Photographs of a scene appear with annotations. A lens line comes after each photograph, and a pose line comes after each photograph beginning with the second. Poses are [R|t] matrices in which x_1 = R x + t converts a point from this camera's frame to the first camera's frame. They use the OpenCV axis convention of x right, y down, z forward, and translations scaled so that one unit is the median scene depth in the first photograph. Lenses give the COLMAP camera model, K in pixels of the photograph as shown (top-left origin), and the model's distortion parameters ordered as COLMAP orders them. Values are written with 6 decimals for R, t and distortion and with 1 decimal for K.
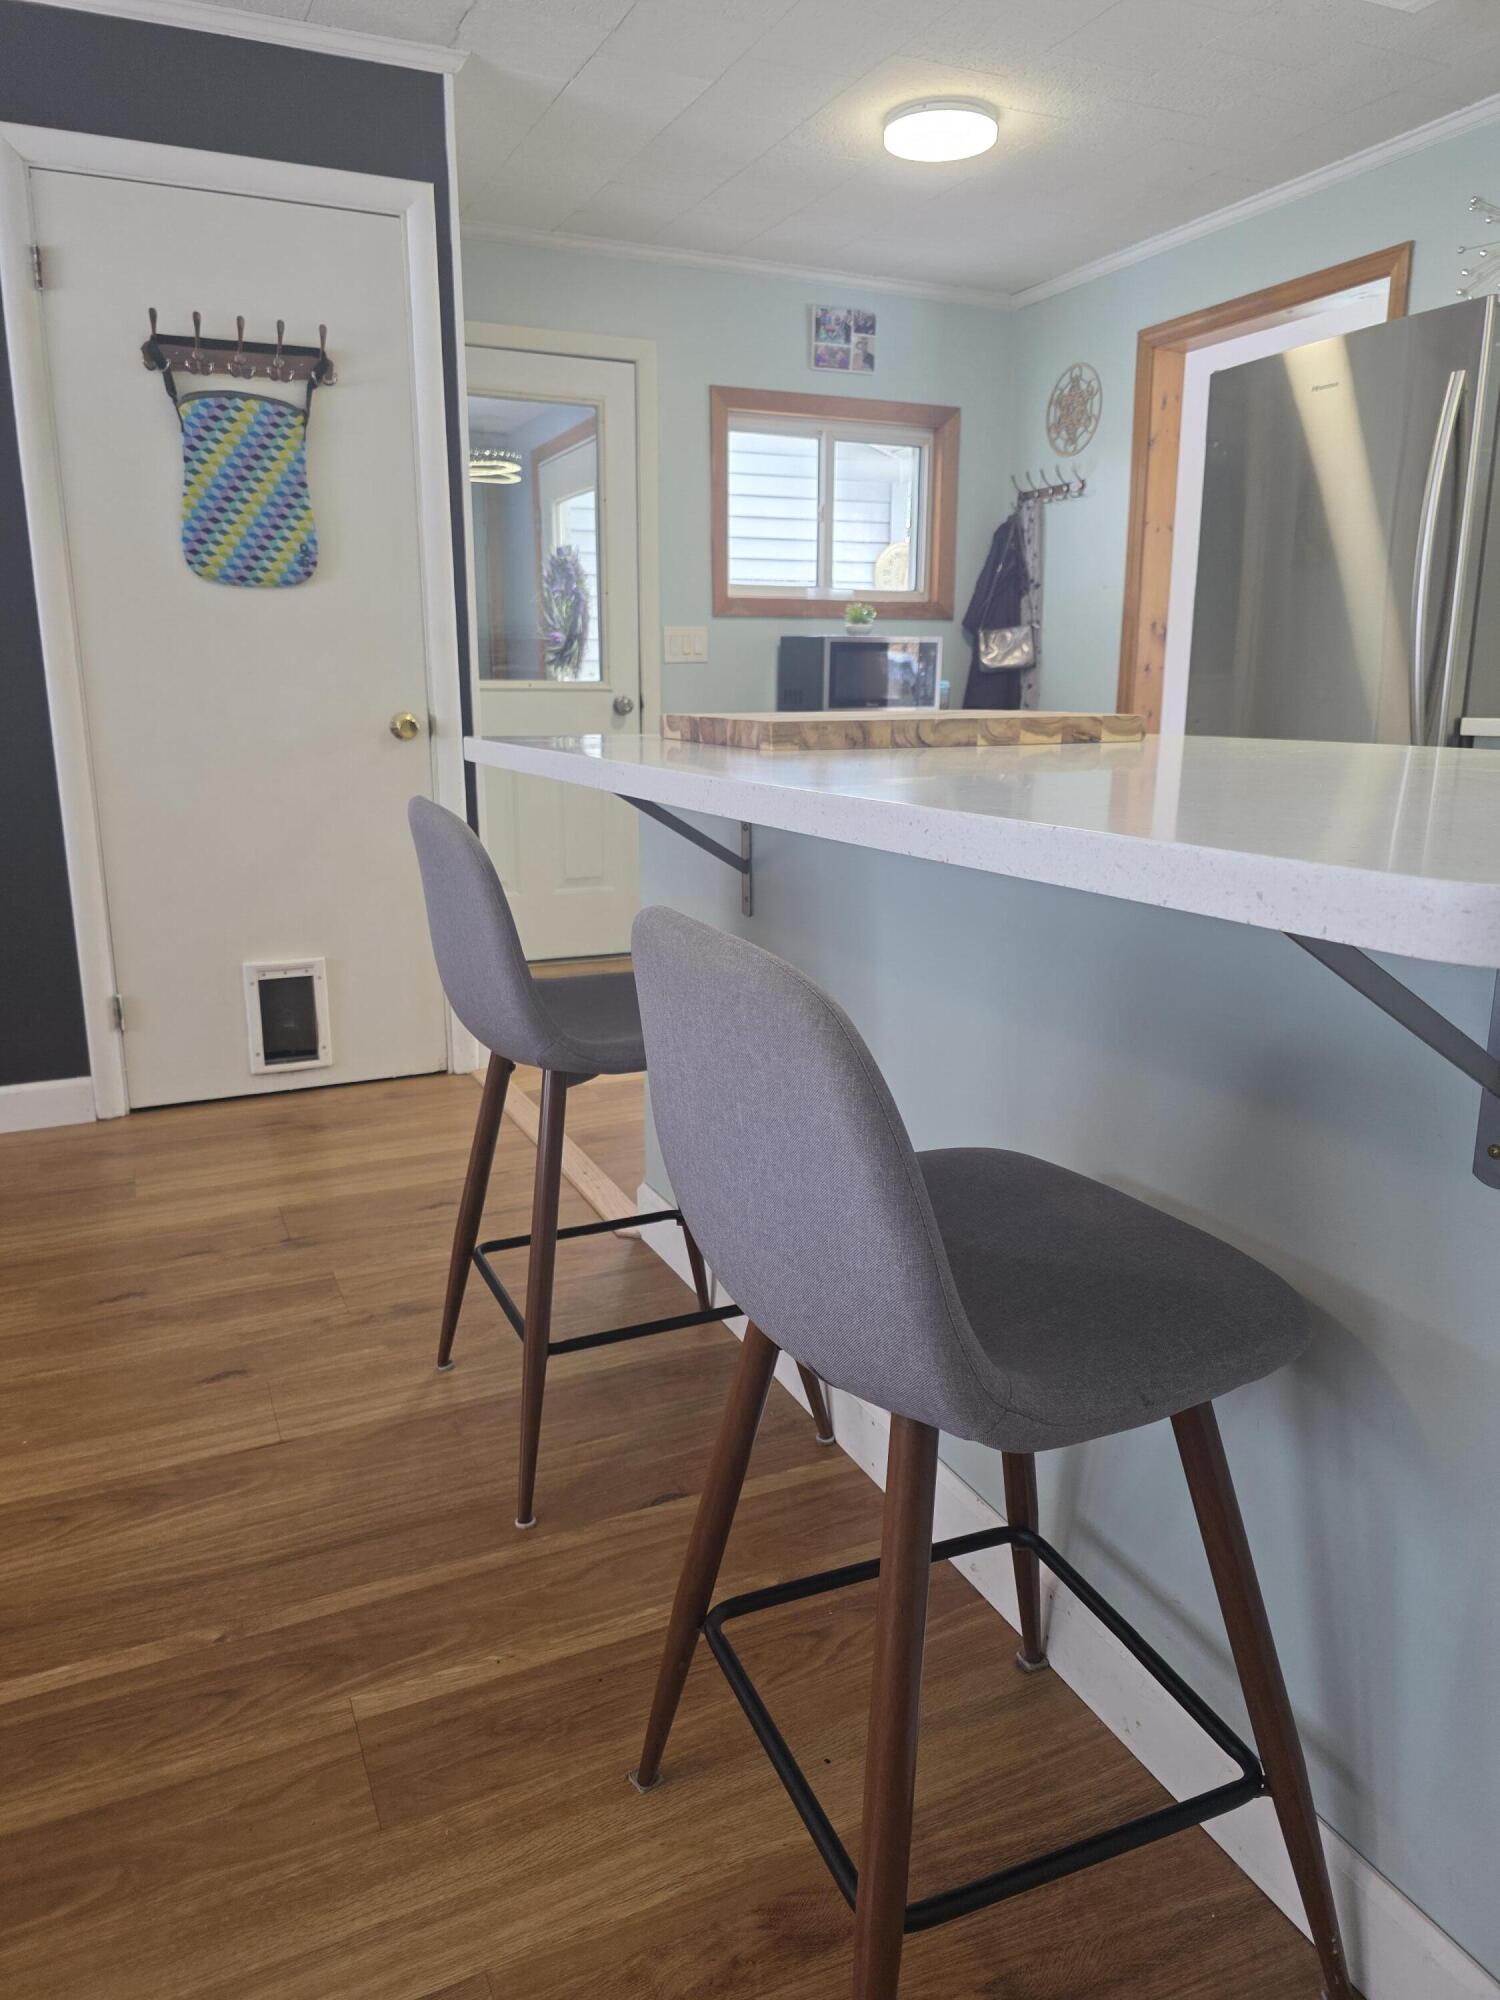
lens RADIAL K [[1346.1, 0, 764.8], [0, 1346.1, 971.5], [0, 0, 1]] dist [0.037658, -0.027176]
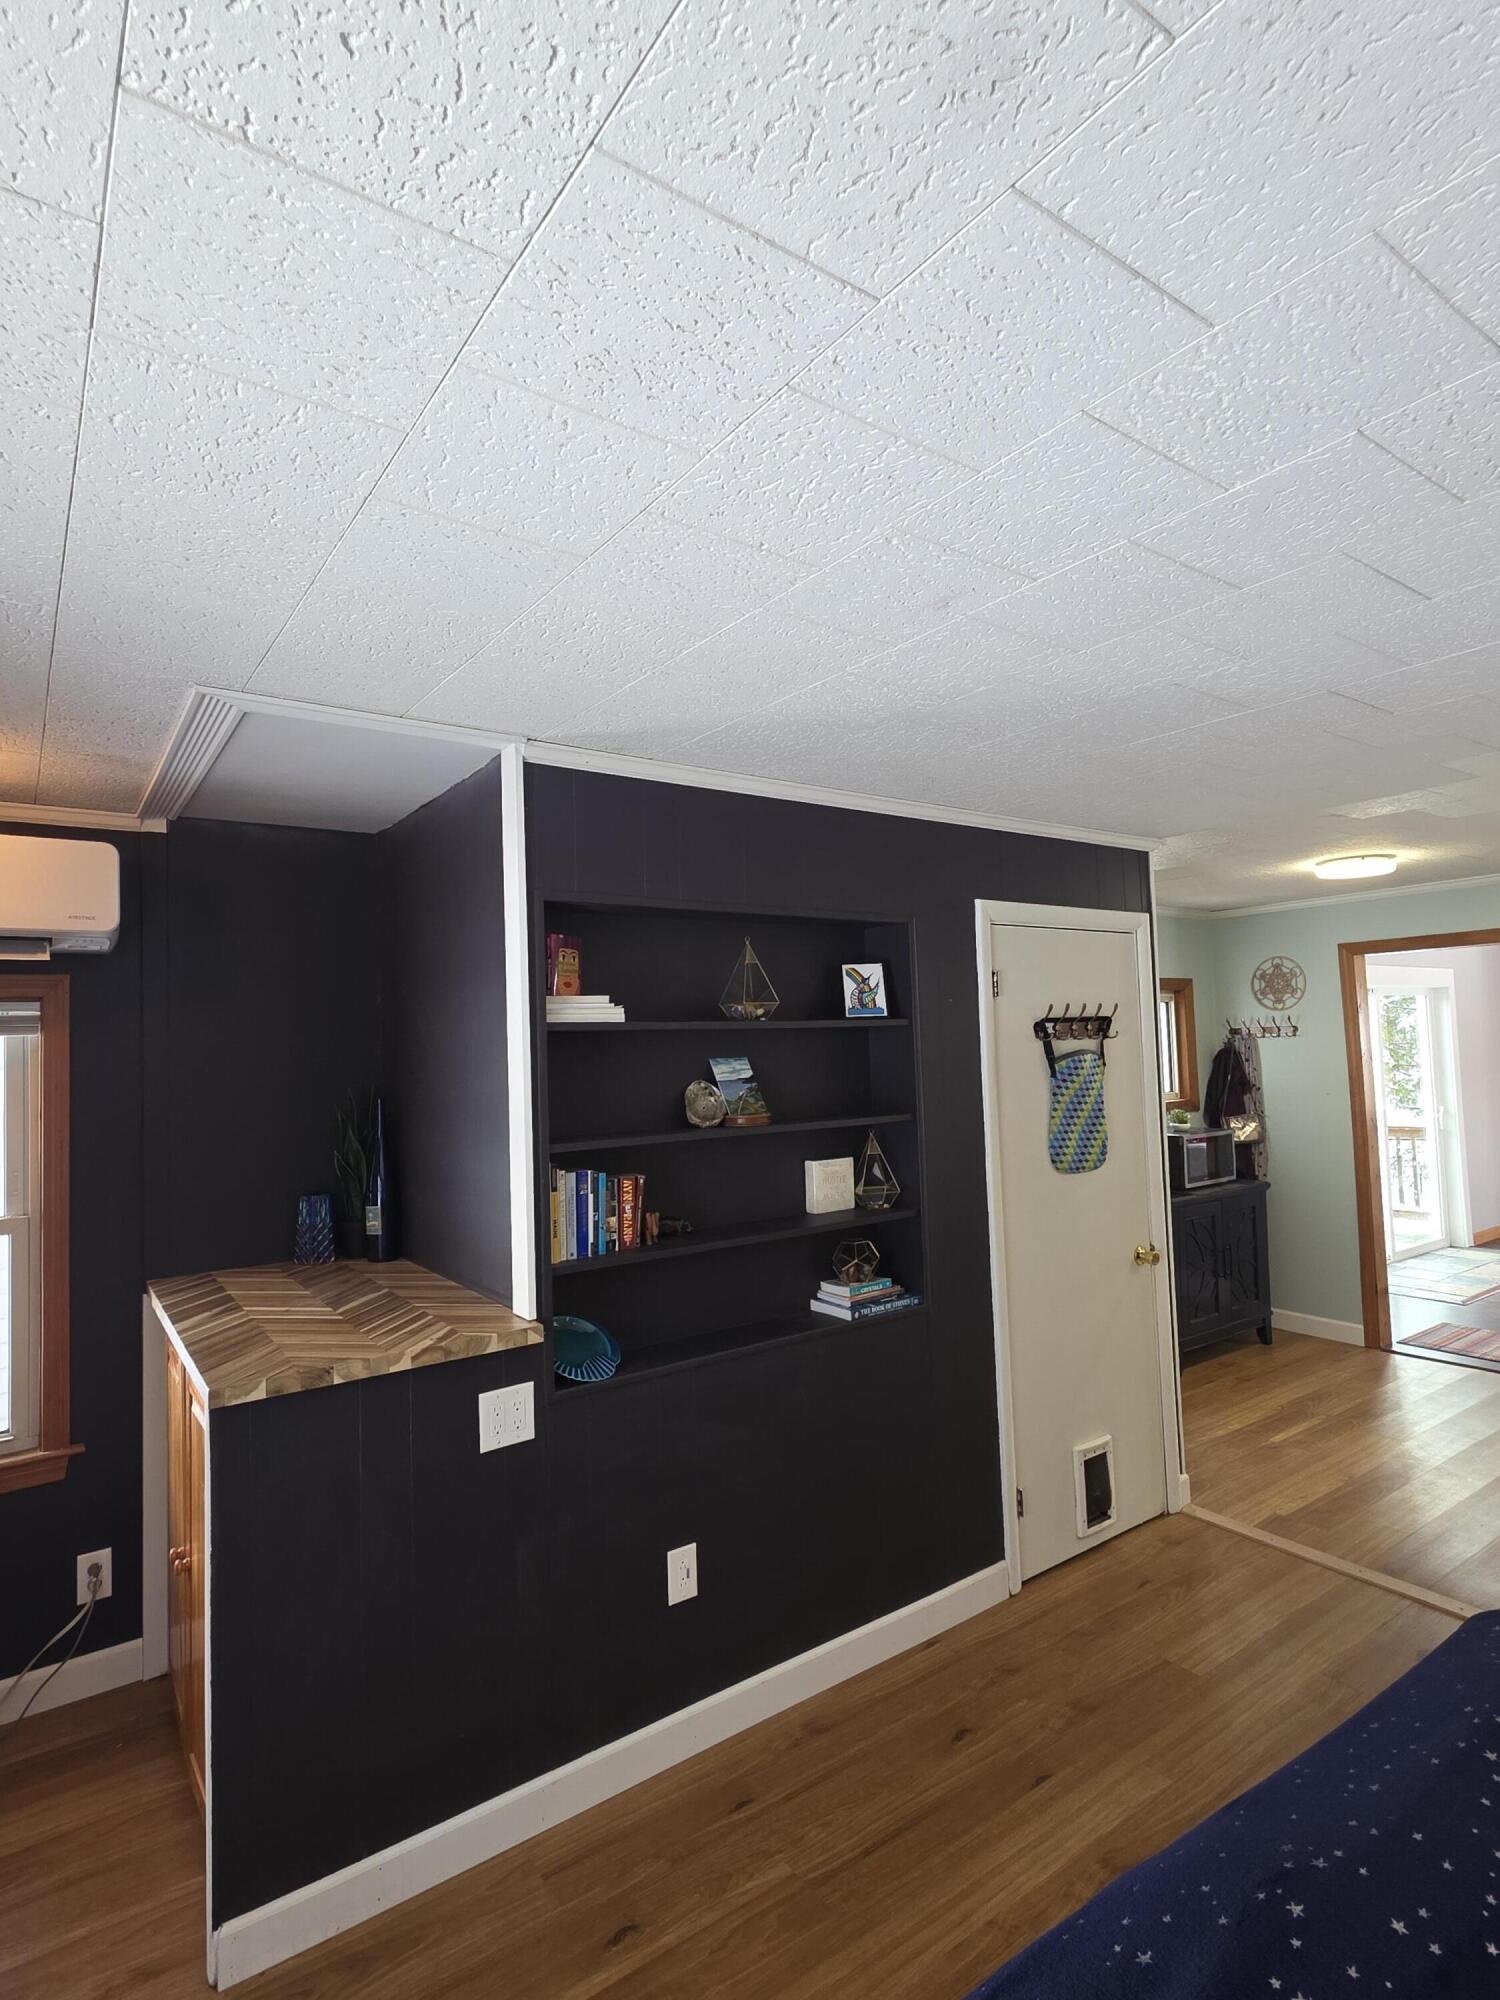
lens RADIAL K [[1033.6, 0, 740.7], [0, 1033.6, 992.7], [0, 0, 1]] dist [0.006859, -0.001708]
pose [[0.979070, -0.026491, 0.201792, -0.864268], [0.080037, 0.961723, -0.262075, -0.189303], [-0.187125, 0.272741, 0.943714, -0.025201]]
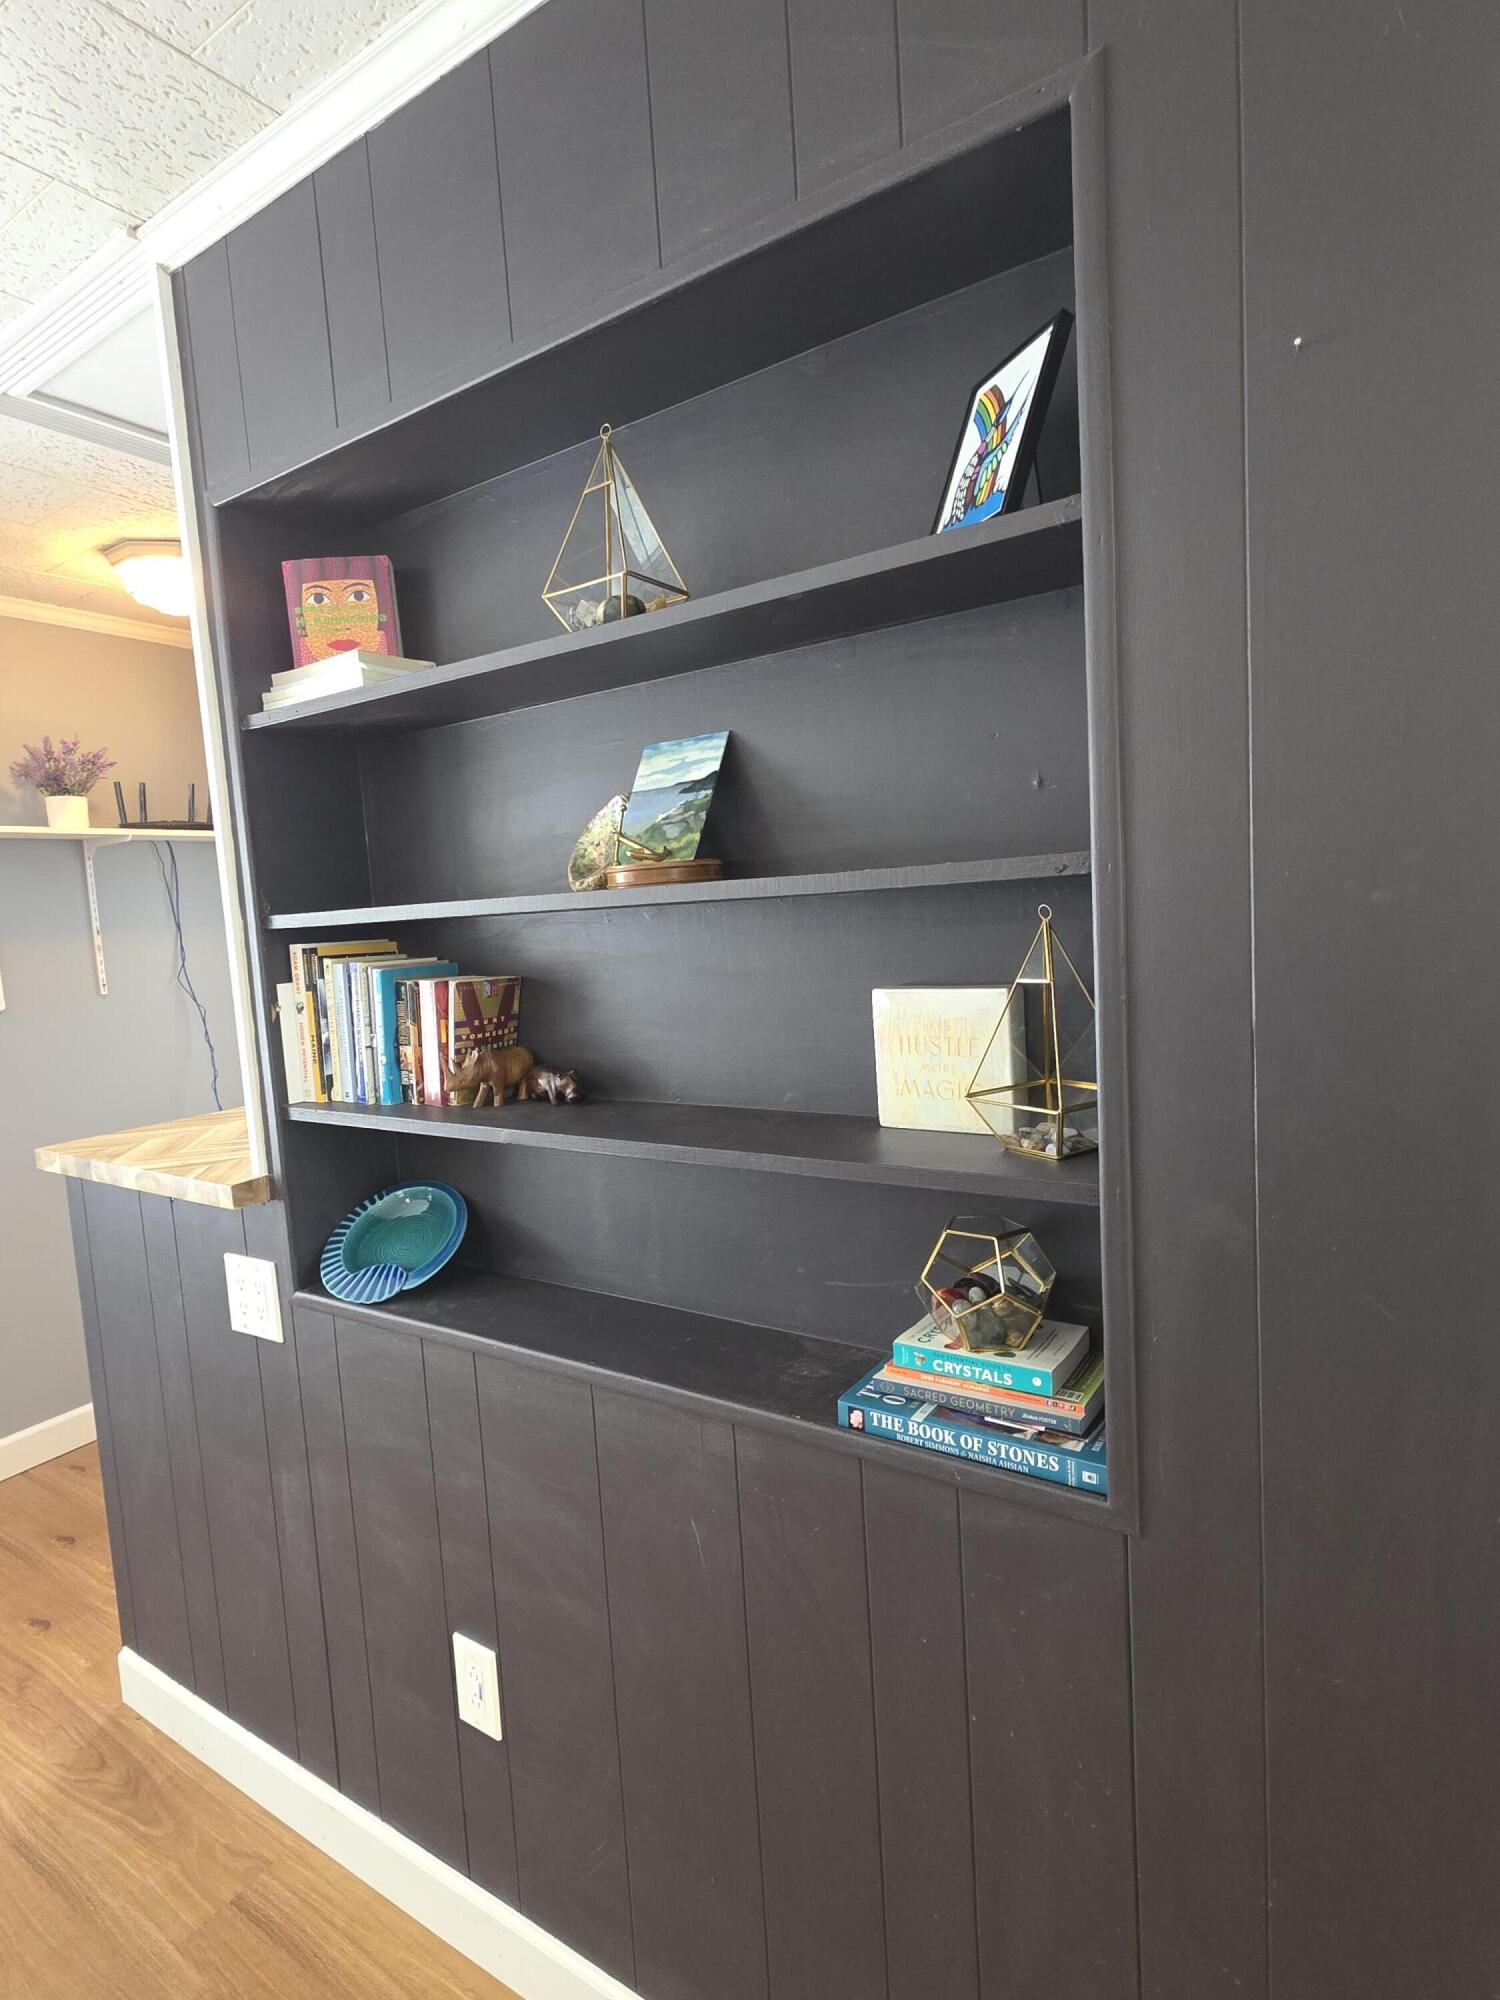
lens RADIAL K [[1033.6, 0, 740.7], [0, 1033.6, 992.7], [0, 0, 1]] dist [0.006859, -0.001708]
pose [[0.546416, 0.037548, -0.836672, -0.373240], [-0.119216, 0.992309, -0.033325, -0.260837], [0.828986, 0.117954, 0.546690, 0.624203]]
